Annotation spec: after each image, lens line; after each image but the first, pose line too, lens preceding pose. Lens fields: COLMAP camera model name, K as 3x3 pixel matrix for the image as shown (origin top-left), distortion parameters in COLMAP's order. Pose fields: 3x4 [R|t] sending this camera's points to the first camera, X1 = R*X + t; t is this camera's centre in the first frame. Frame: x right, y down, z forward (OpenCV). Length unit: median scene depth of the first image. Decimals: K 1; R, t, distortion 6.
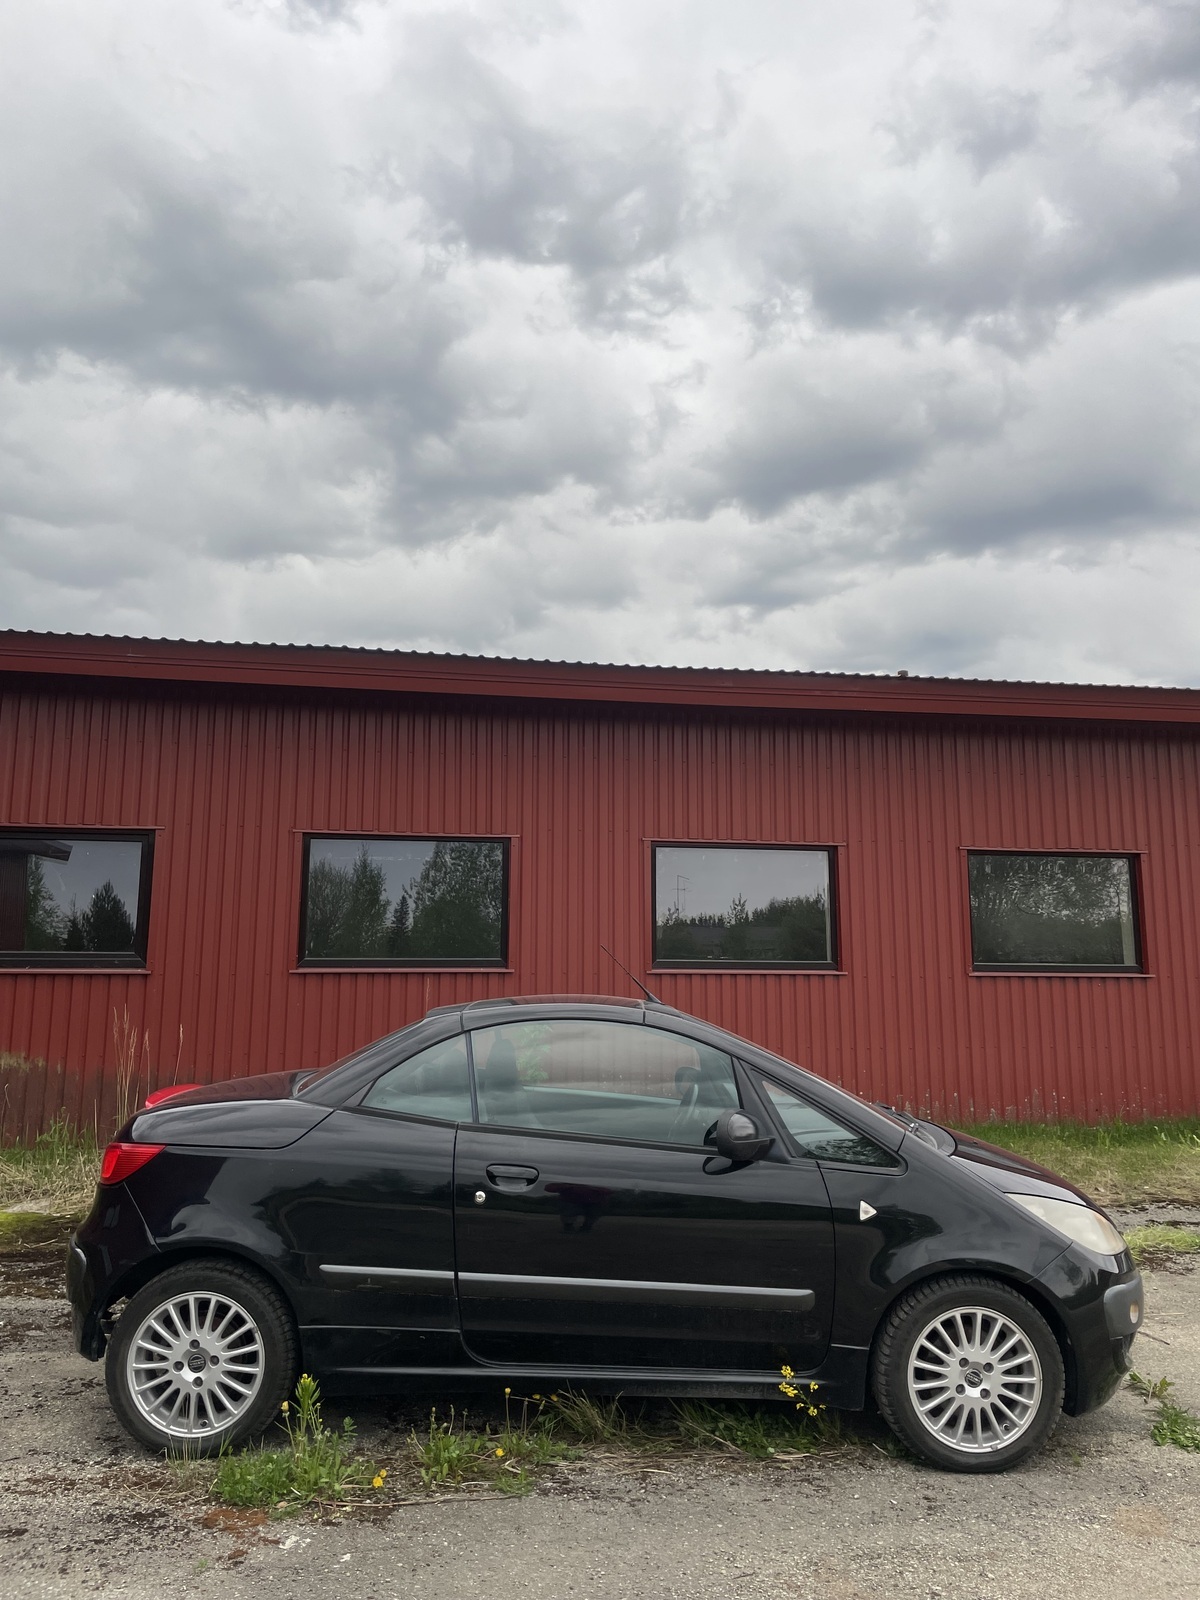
lens RADIAL K [[1210.3, 0, 609.2], [0, 1210.3, 796.9], [0, 0, 1]] dist [0.112508, -0.137470]
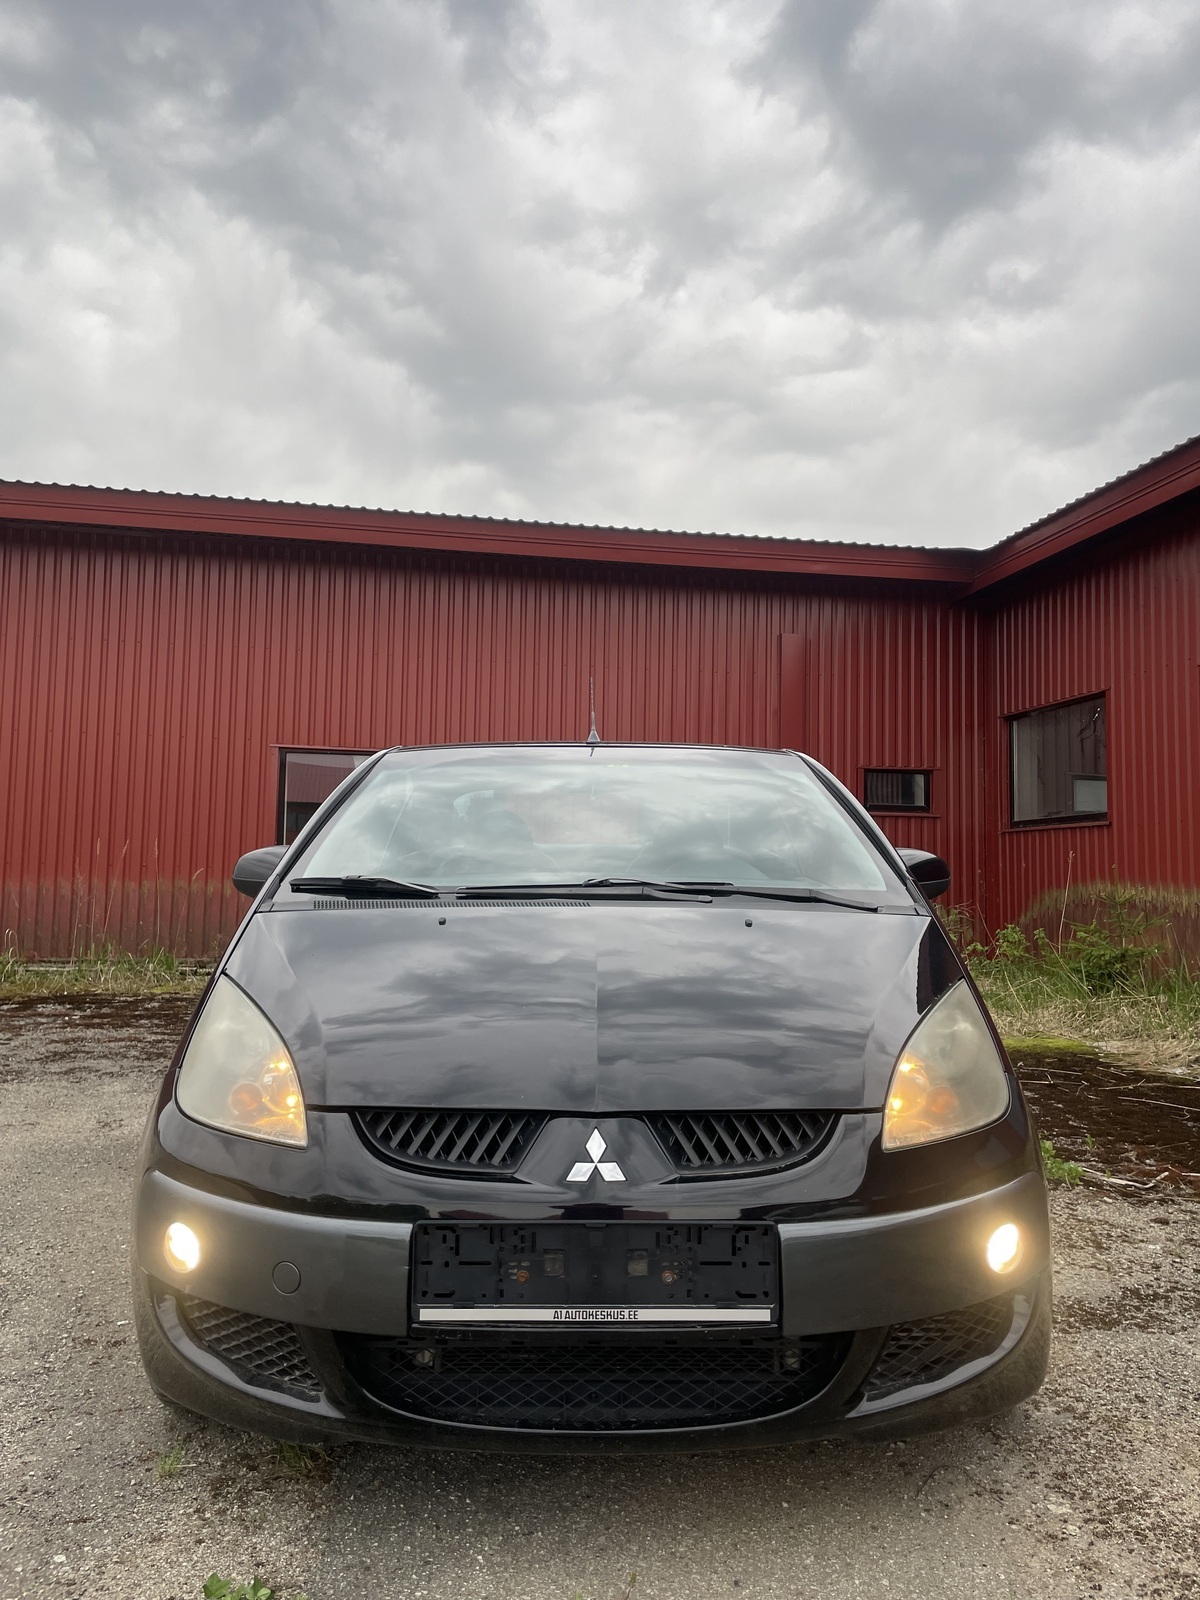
lens RADIAL K [[1210.3, 0, 609.2], [0, 1210.3, 796.9], [0, 0, 1]] dist [0.112508, -0.137470]
pose [[-0.001668, -0.076727, -0.997051, 0.940430], [0.134152, 0.988022, -0.076256, 0.319874], [0.990959, -0.133884, 0.008645, 1.232503]]
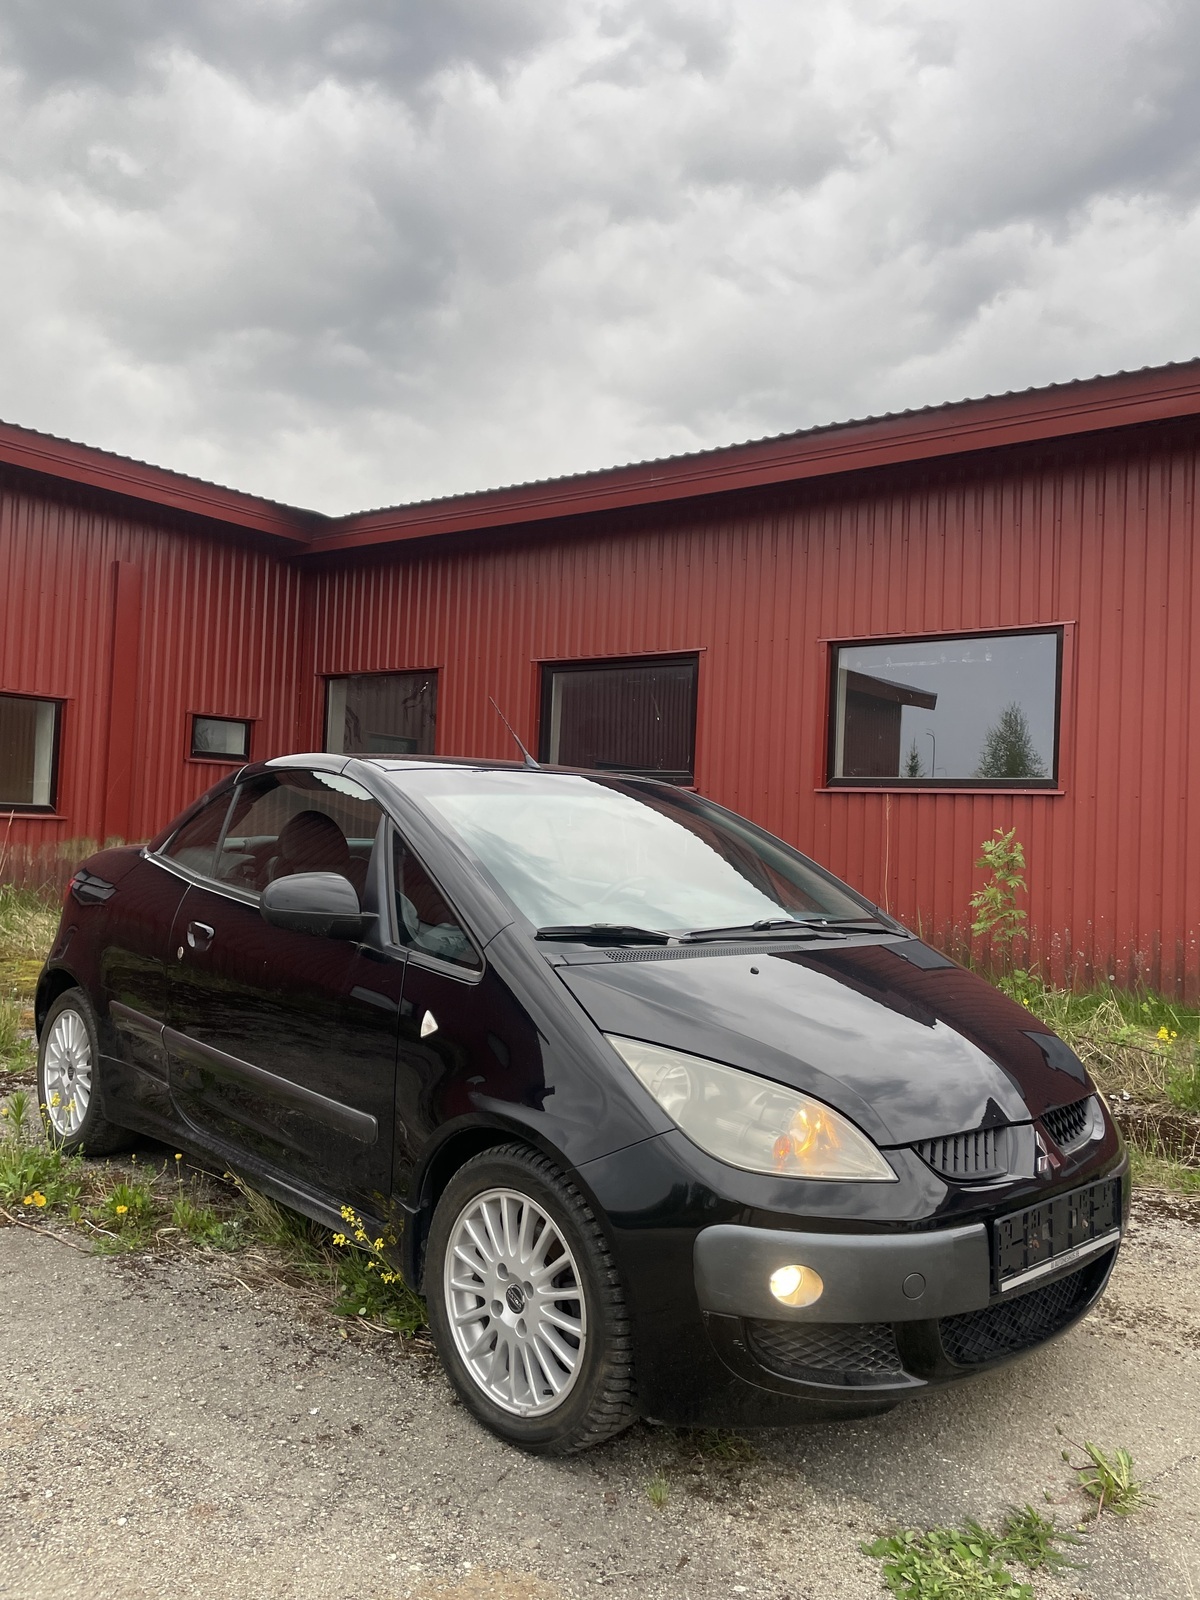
lens RADIAL K [[1210.3, 0, 609.2], [0, 1210.3, 796.9], [0, 0, 1]] dist [0.112508, -0.137470]
pose [[0.673038, 0.000754, -0.739607, 0.796943], [0.077004, 0.994493, 0.071087, 0.170832], [0.735588, -0.104797, 0.669274, 0.637039]]
